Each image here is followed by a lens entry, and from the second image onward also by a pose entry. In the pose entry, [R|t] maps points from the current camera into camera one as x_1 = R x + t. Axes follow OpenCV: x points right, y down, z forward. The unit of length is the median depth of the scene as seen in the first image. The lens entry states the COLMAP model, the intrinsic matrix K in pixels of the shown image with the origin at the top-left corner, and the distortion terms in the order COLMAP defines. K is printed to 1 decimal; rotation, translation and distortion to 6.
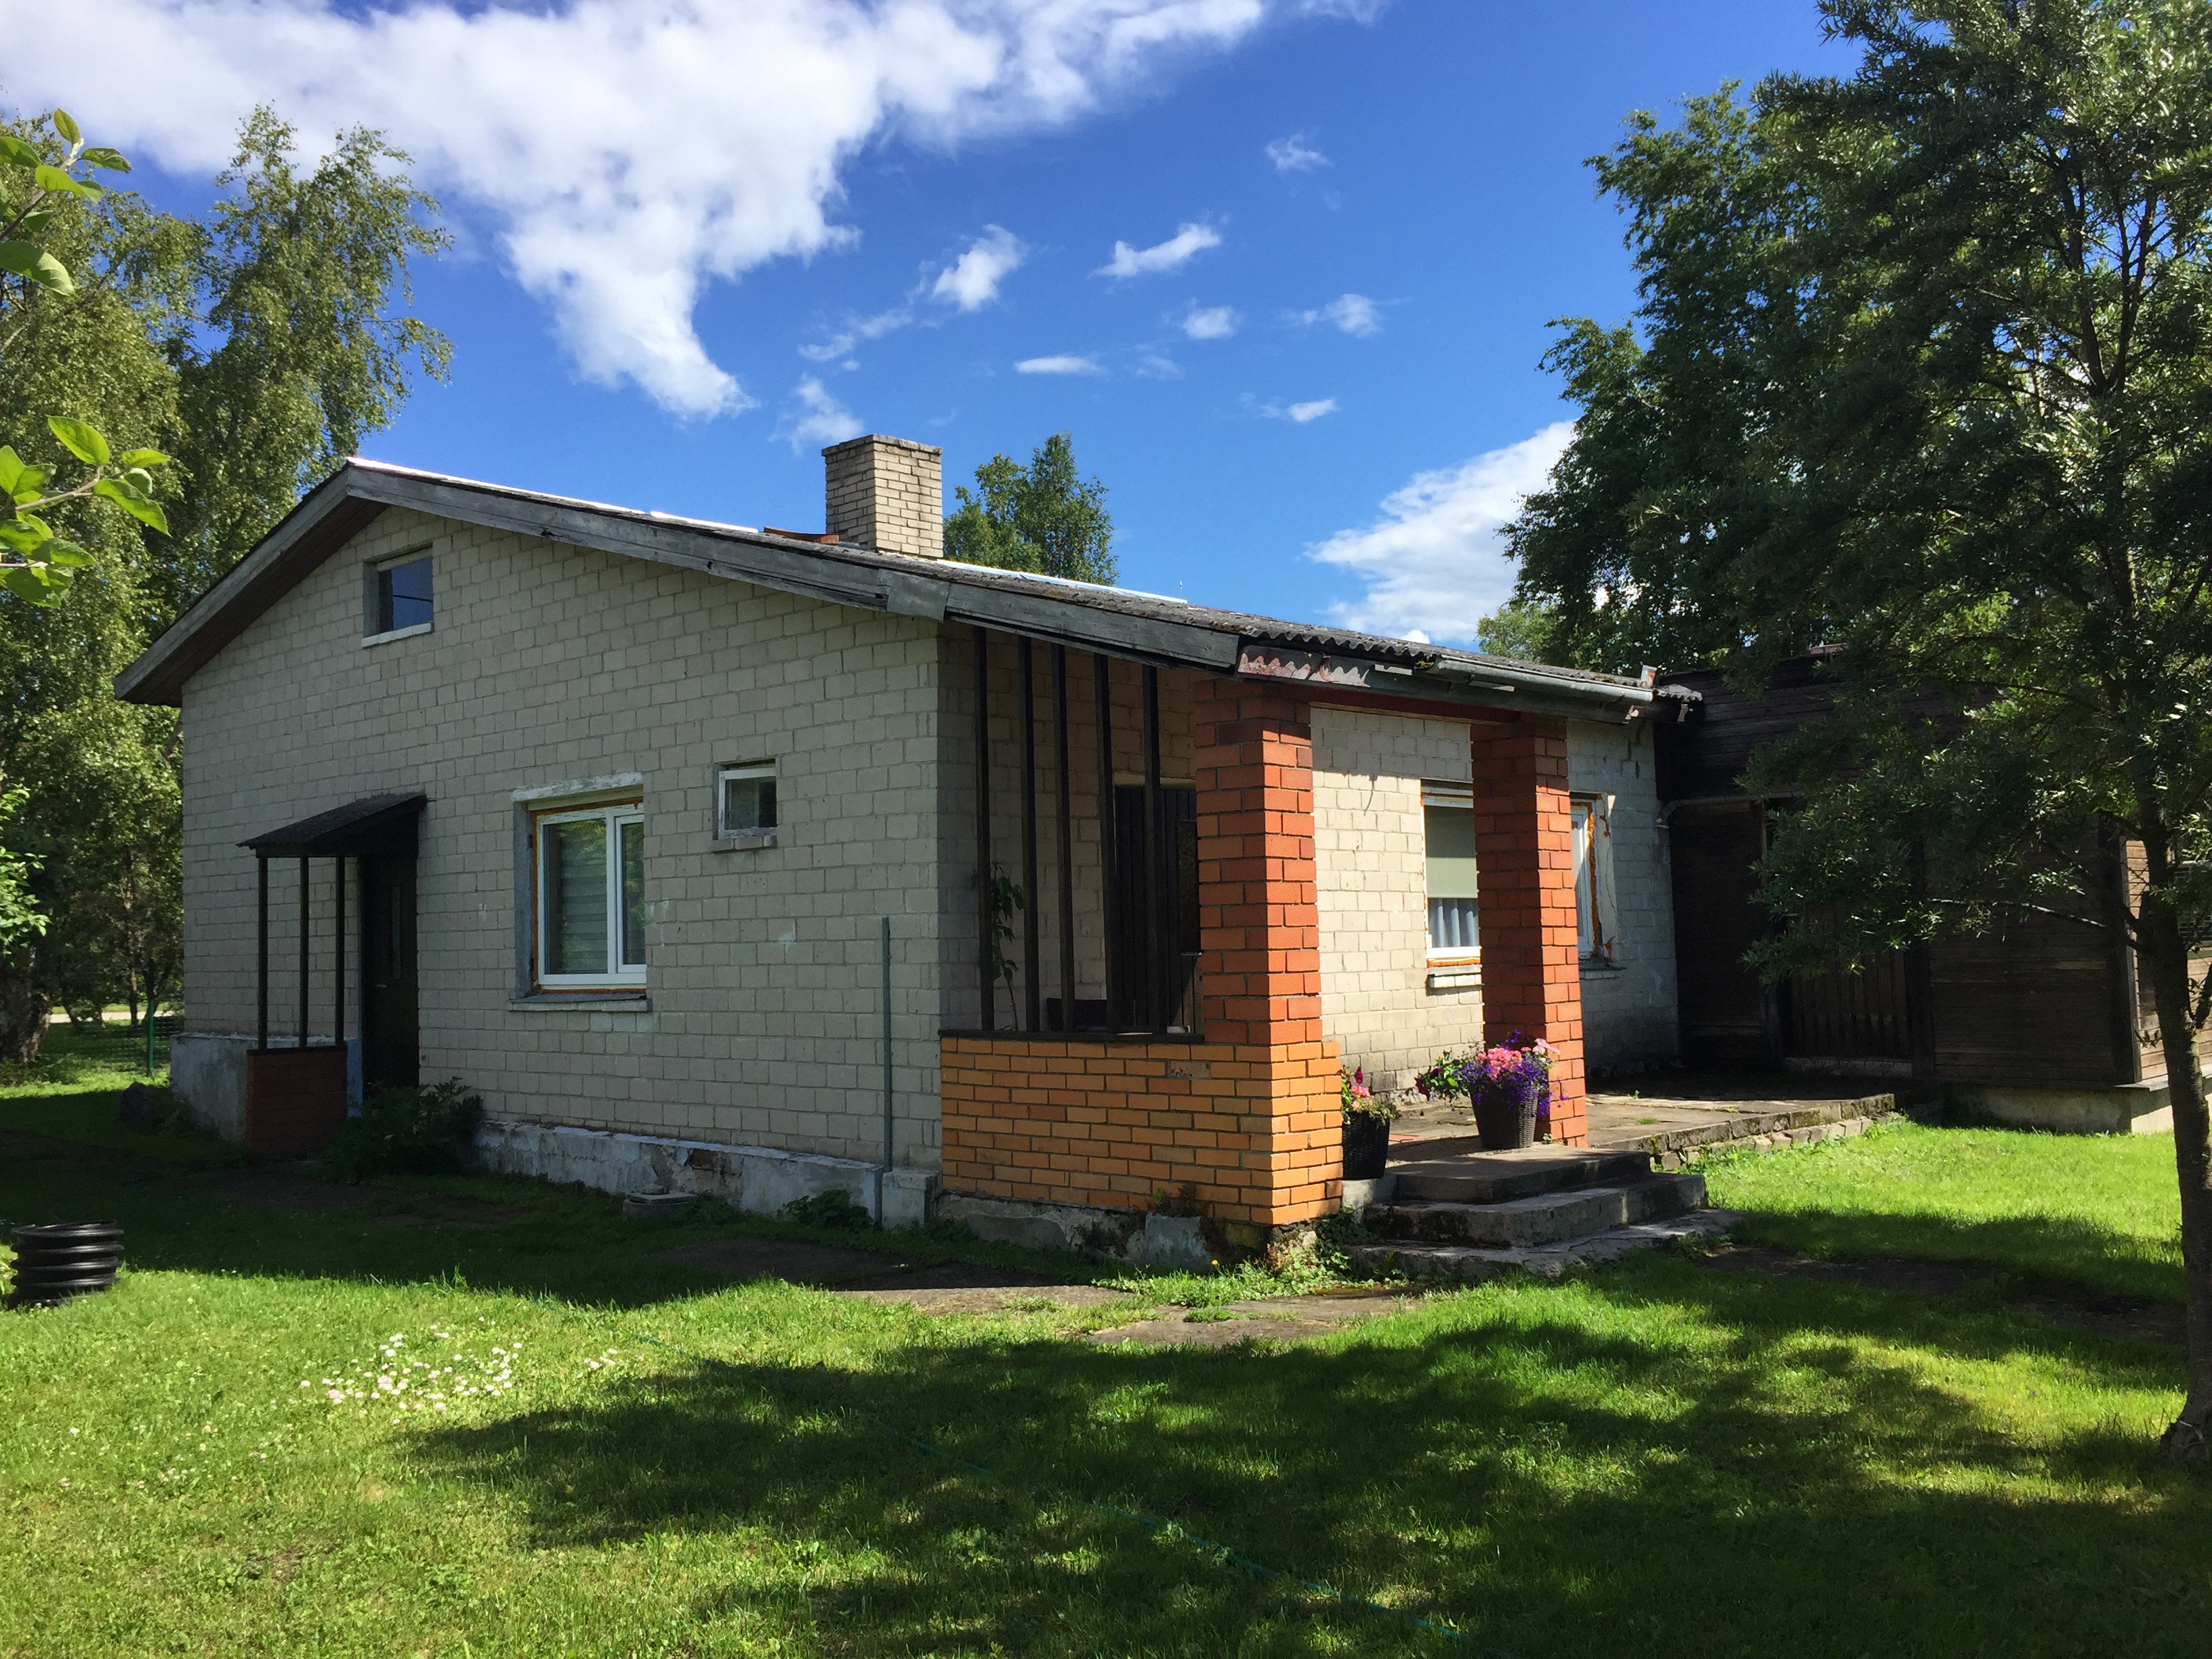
lens RADIAL K [[1871.7, 0, 1106.0], [0, 1871.7, 829.5], [0, 0, 1]] dist [0.069772, -0.107623]
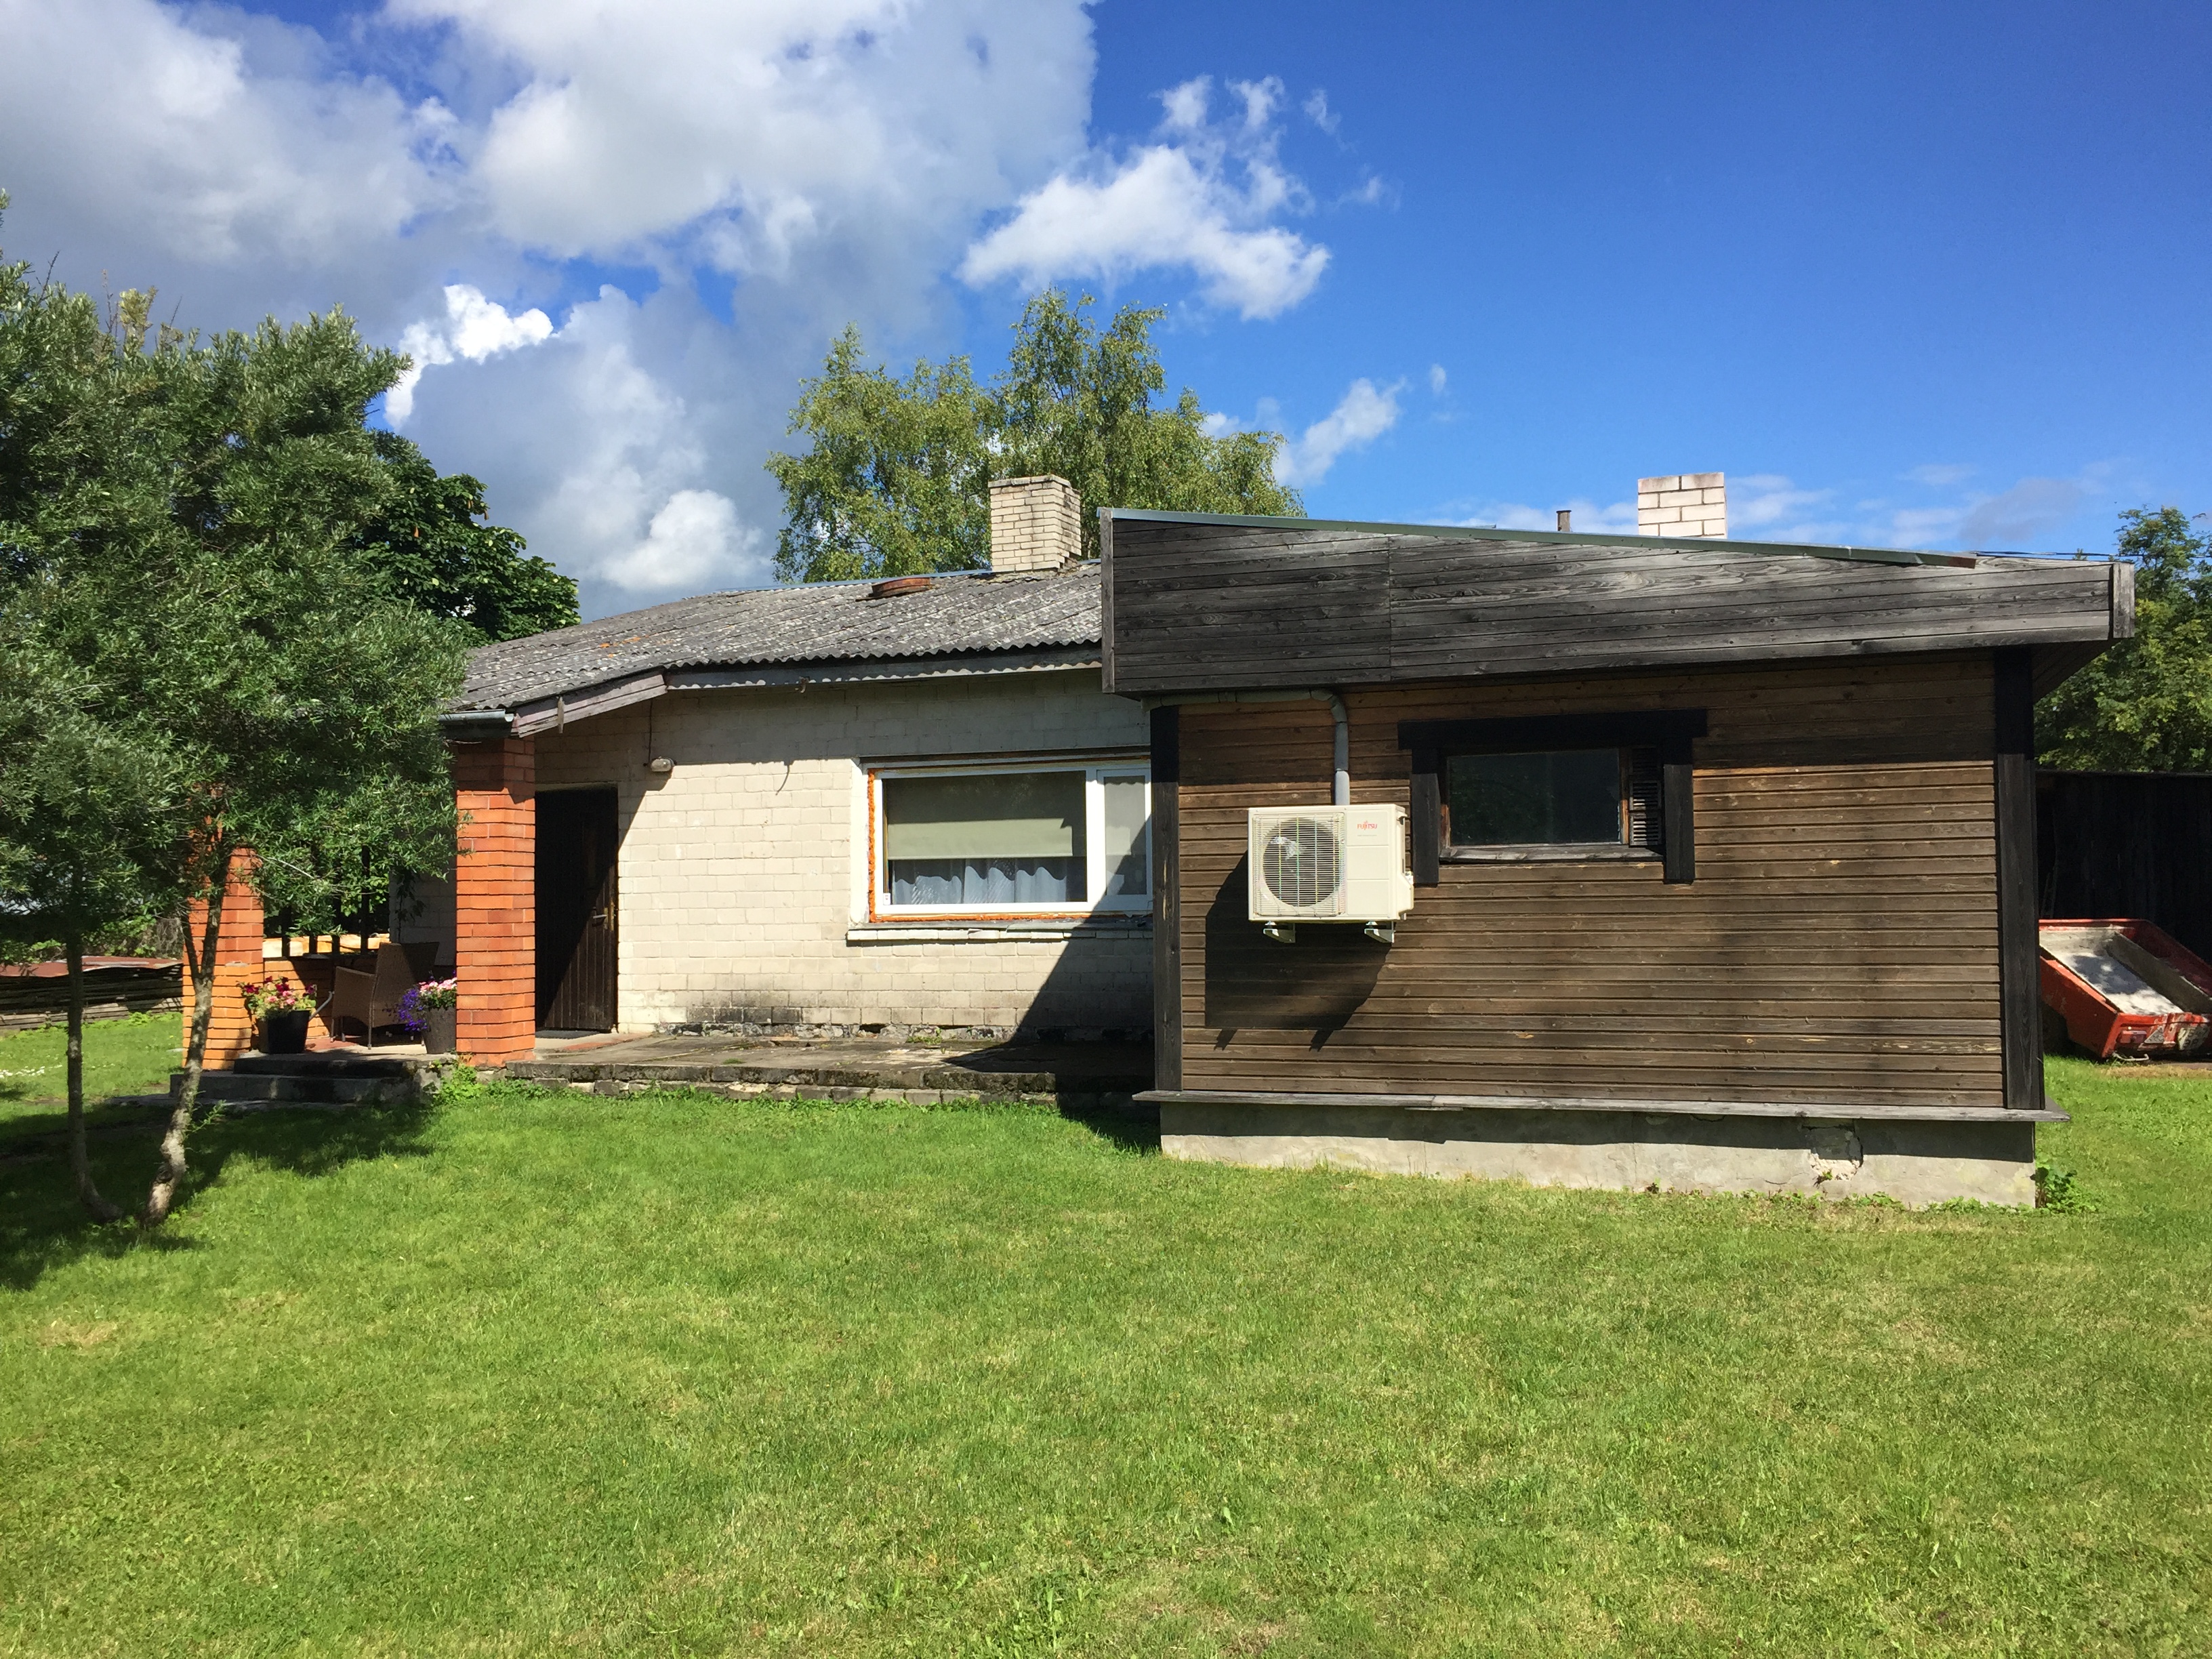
lens RADIAL K [[1871.7, 0, 1106.0], [0, 1871.7, 829.5], [0, 0, 1]] dist [0.069772, -0.107623]
pose [[0.402934, -0.014032, -0.915122, 1.318715], [0.056846, 0.998336, 0.009722, 0.014708], [0.913462, -0.055938, 0.403061, 0.705534]]
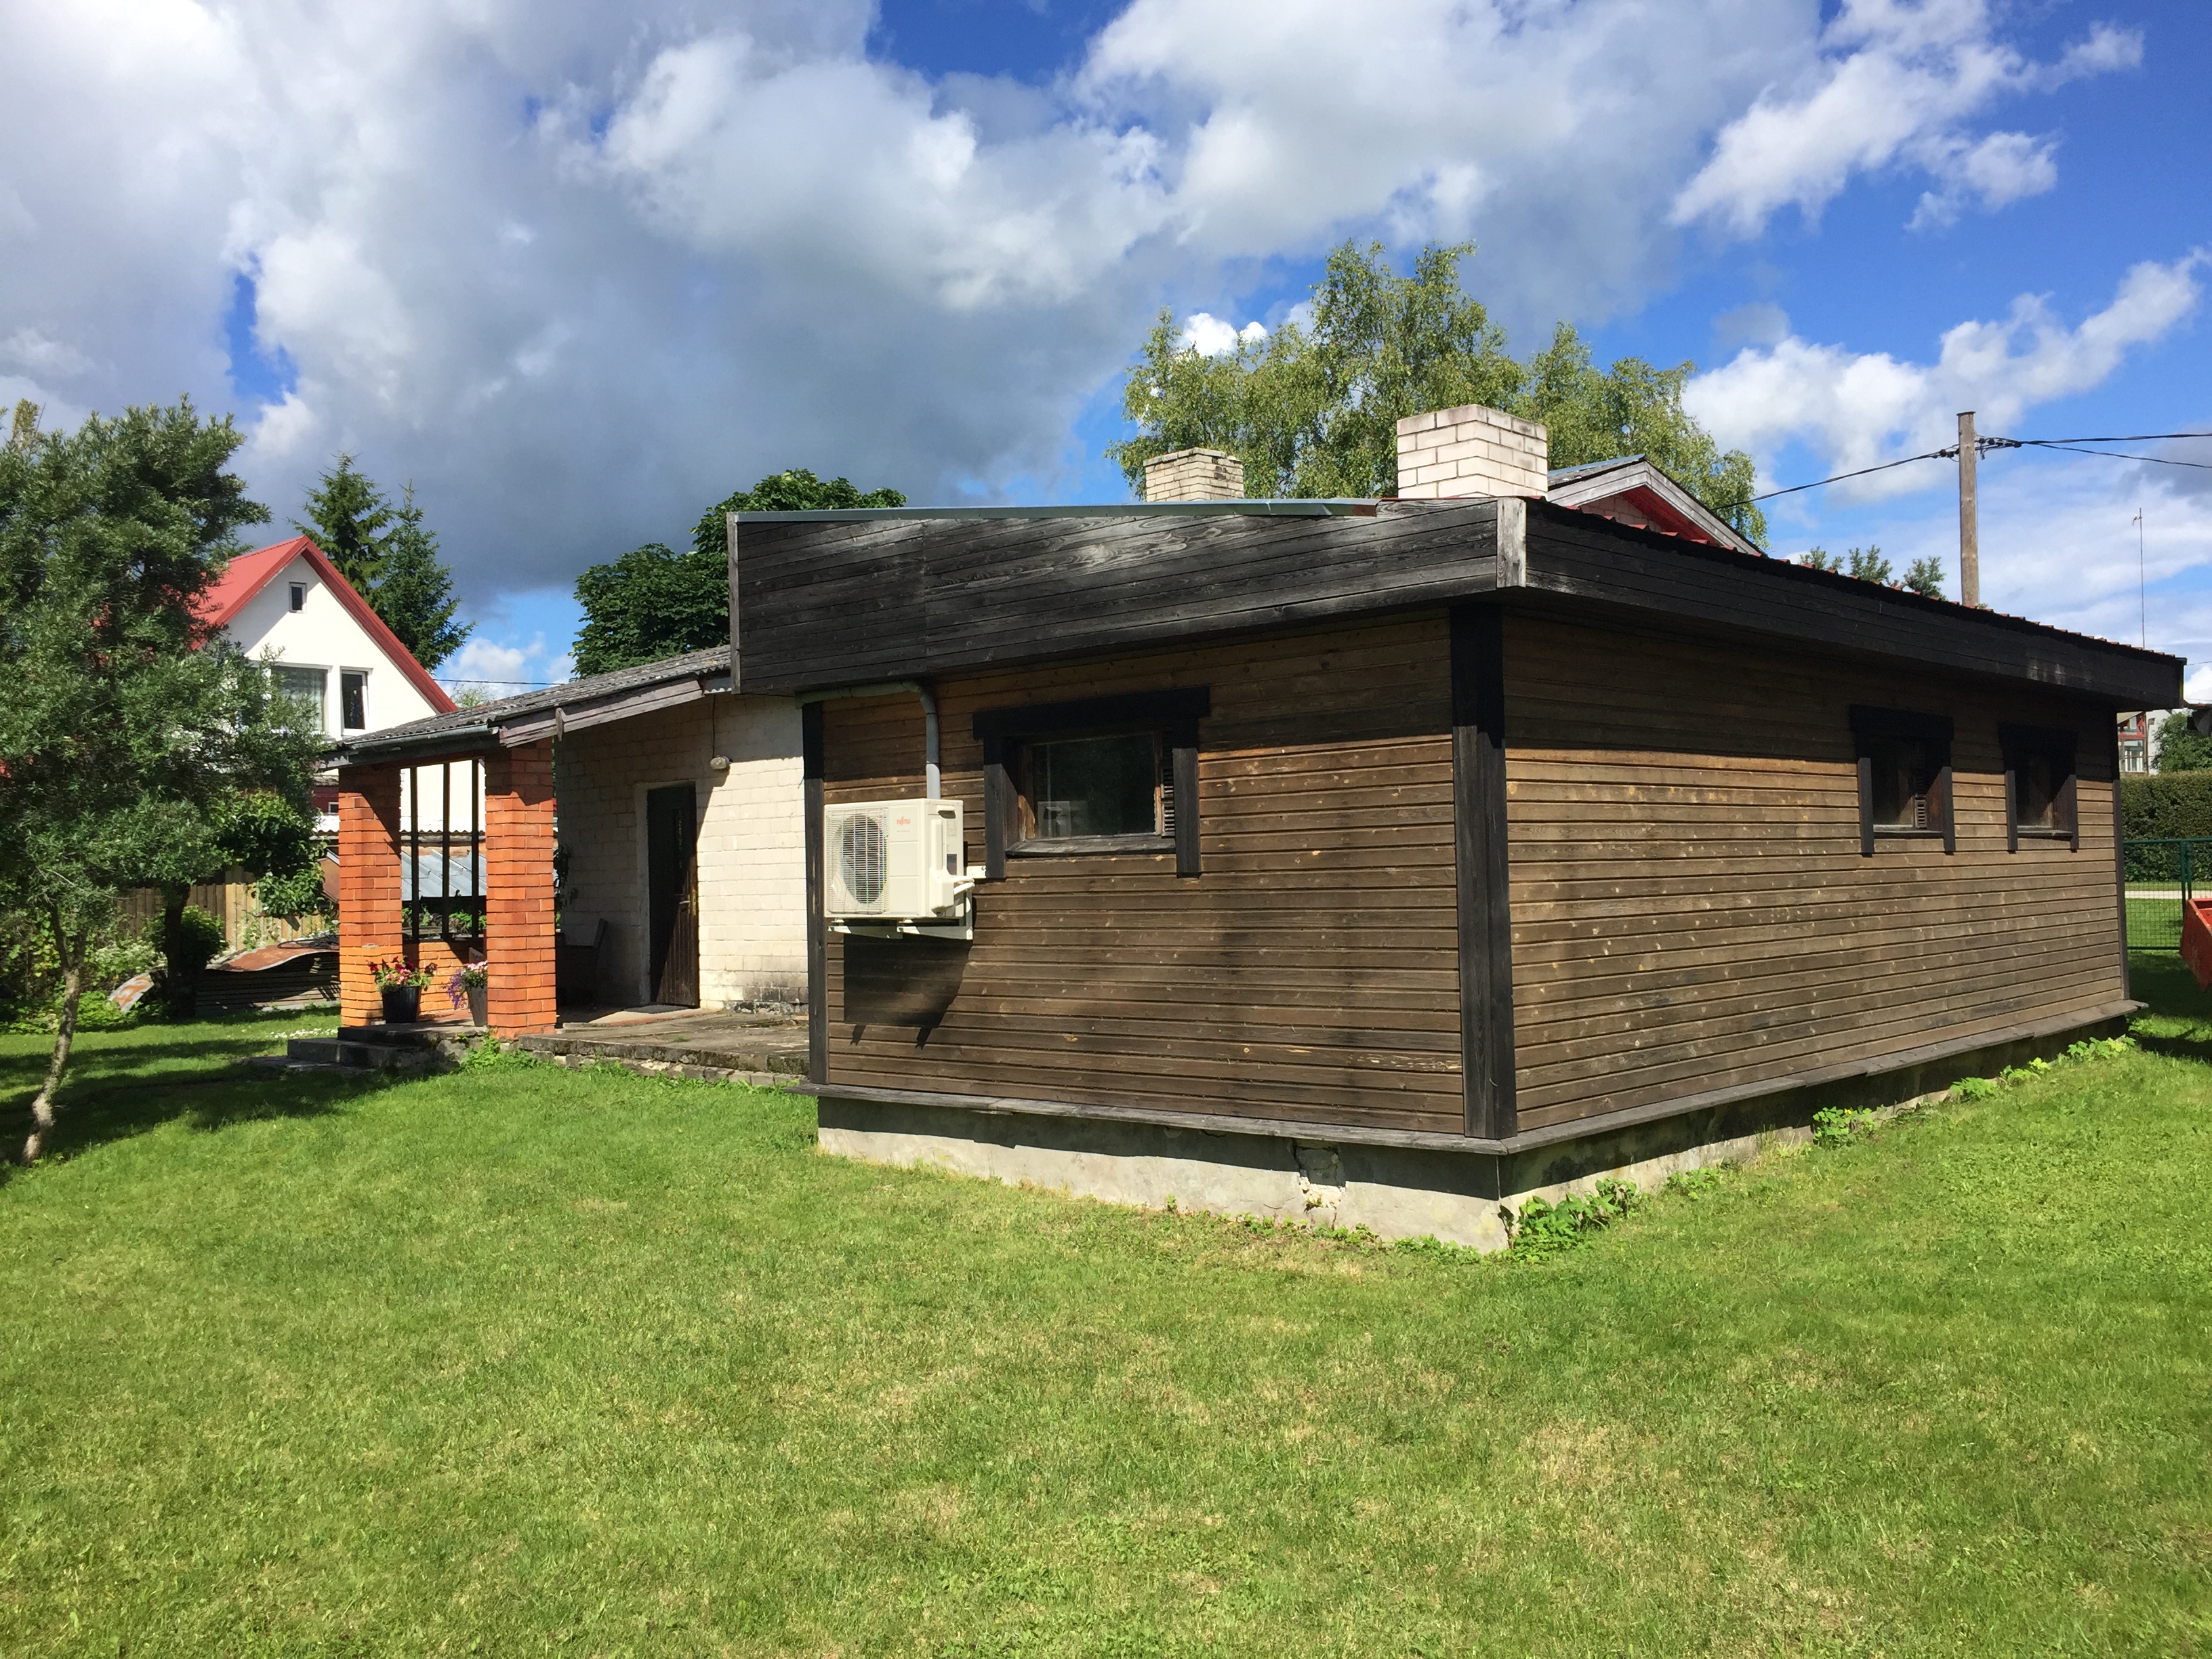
lens RADIAL K [[1868.6, 0, 1106.0], [0, 1868.6, 829.5], [0, 0, 1]] dist [0.033207, 0.006766]
pose [[0.023572, 0.000091, -0.999722, 1.410221], [0.083732, 0.996486, 0.002065, 0.035579], [0.996209, -0.083758, 0.023482, 1.182852]]
